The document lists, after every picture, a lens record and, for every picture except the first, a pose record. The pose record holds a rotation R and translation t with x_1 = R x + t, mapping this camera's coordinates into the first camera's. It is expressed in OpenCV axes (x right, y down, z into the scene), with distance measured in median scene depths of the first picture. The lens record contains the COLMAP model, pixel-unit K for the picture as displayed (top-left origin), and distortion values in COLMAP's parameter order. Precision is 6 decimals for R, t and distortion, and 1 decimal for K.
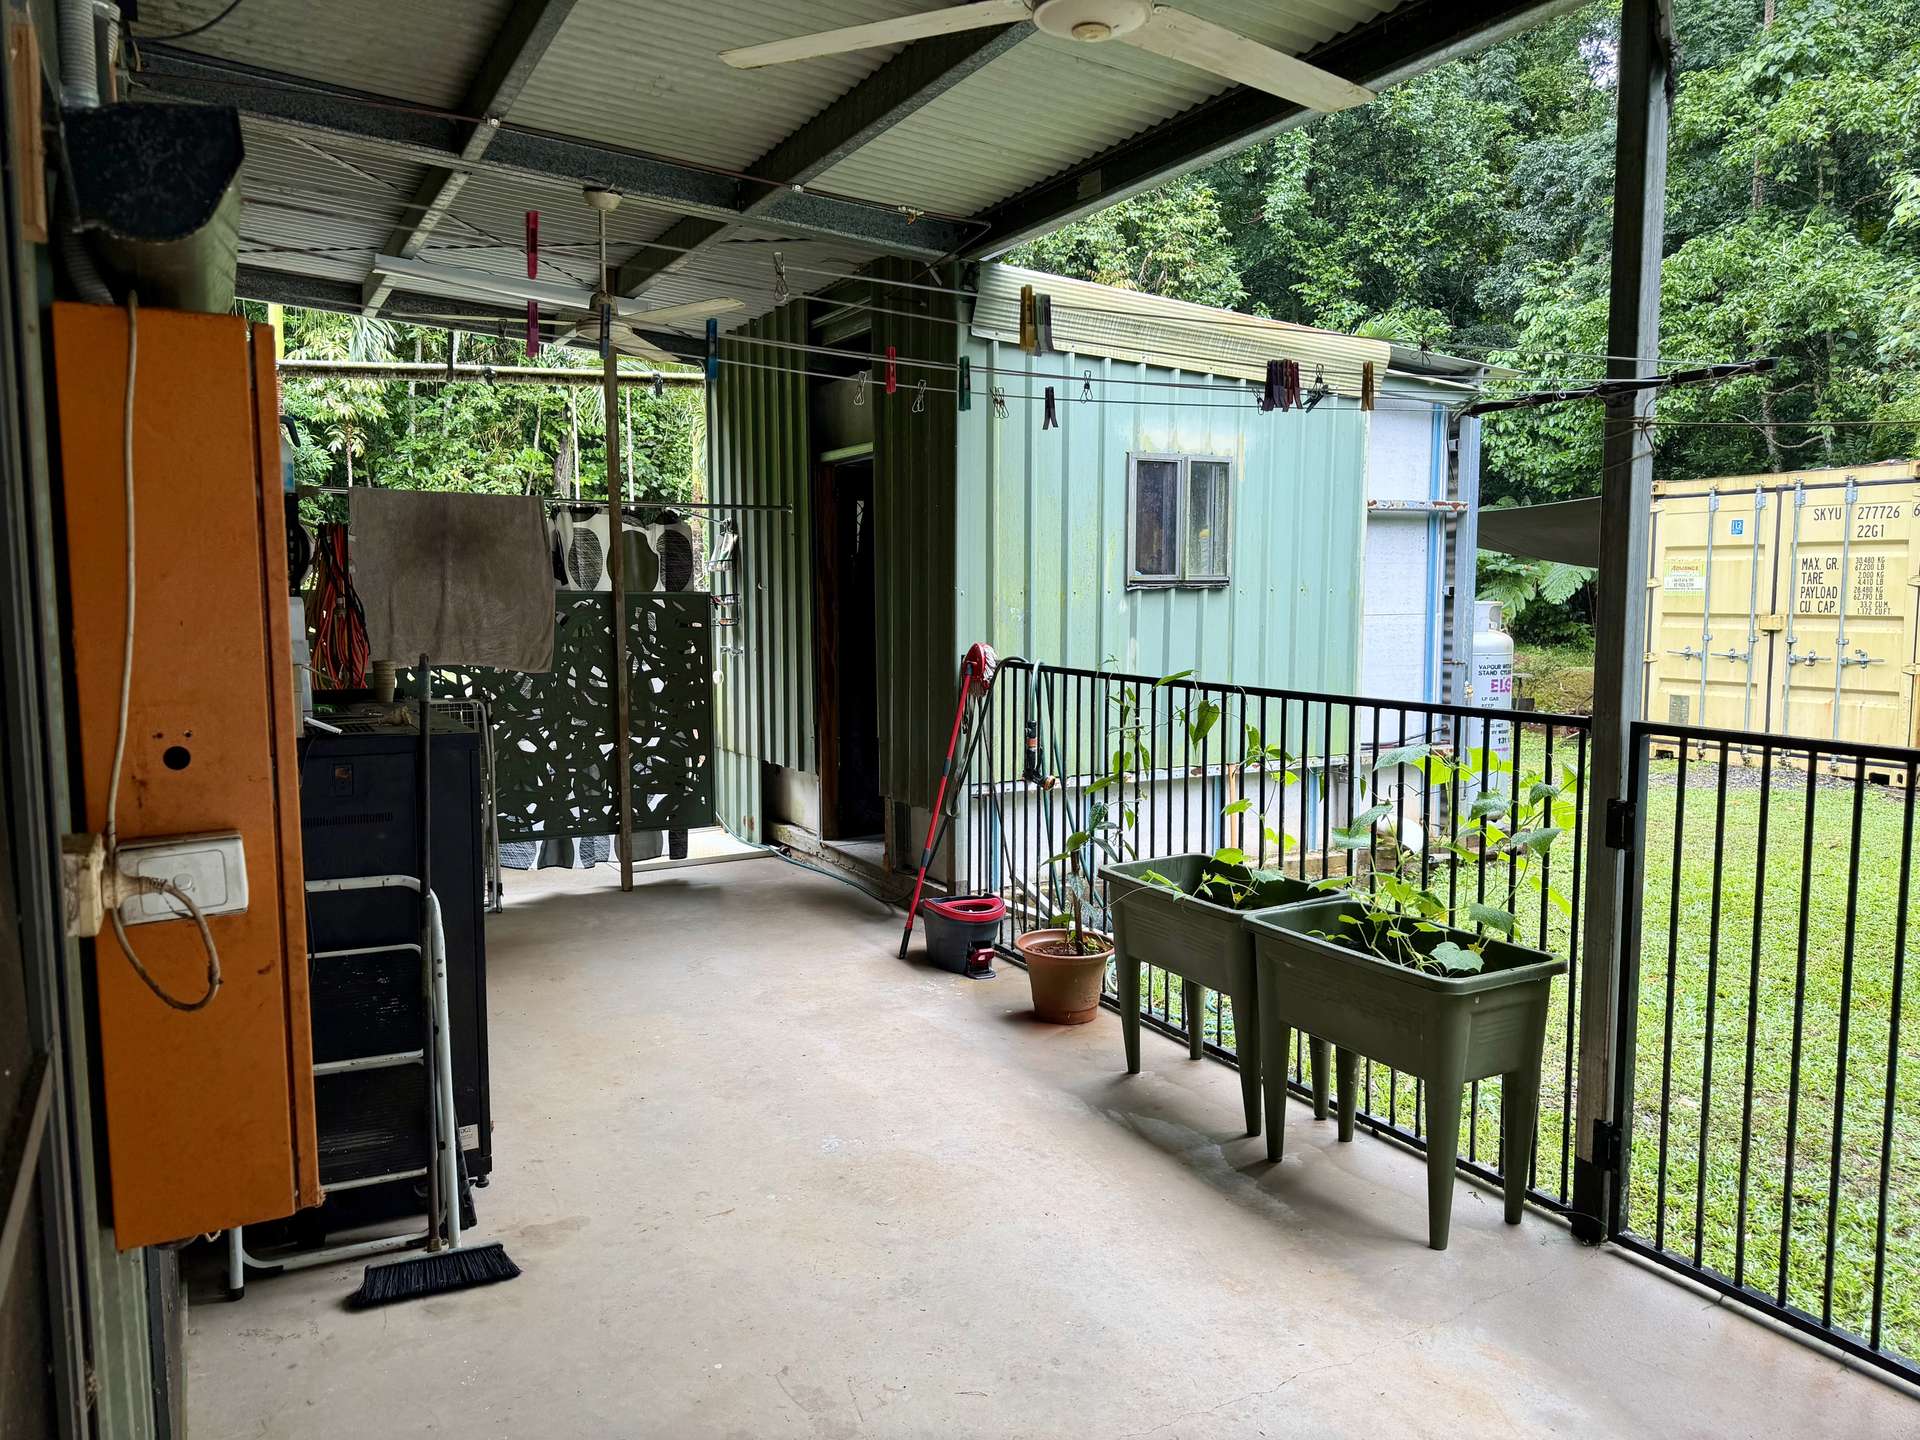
lens RADIAL K [[1325.0, 0, 958.7], [0, 1325.0, 719.3], [0, 0, 1]] dist [0.001900, -0.008814]
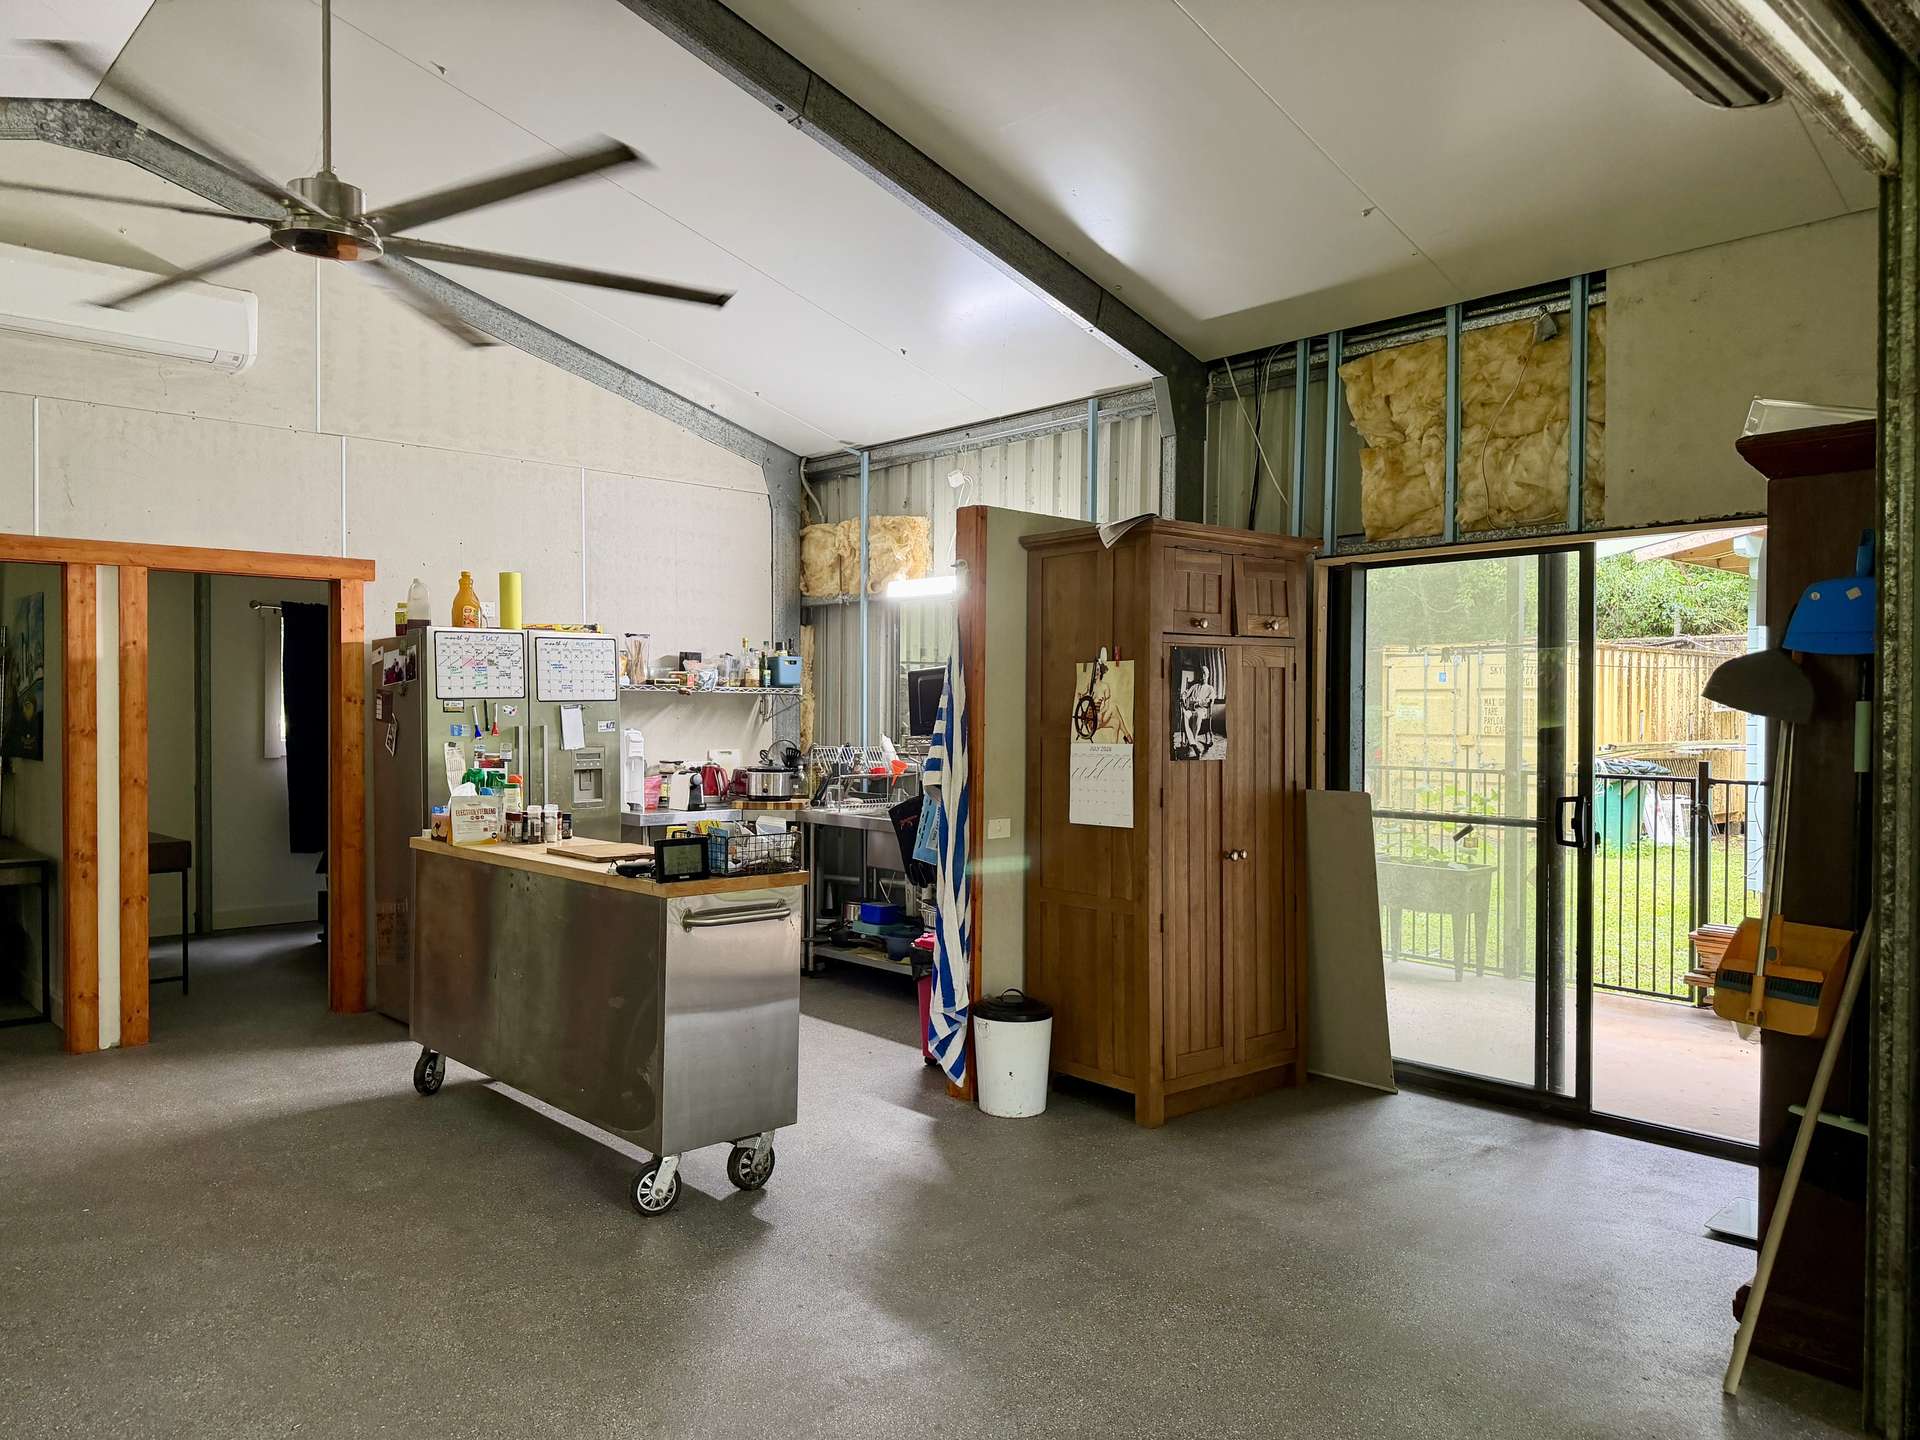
lens RADIAL K [[1325.0, 0, 959.5], [0, 1325.0, 718.9], [0, 0, 1]] dist [0.001900, -0.008814]
pose [[0.972361, 0.006581, 0.233390, -0.297490], [0.015042, 0.995760, -0.090747, 0.030520], [-0.232998, 0.091750, 0.968139, -0.325620]]
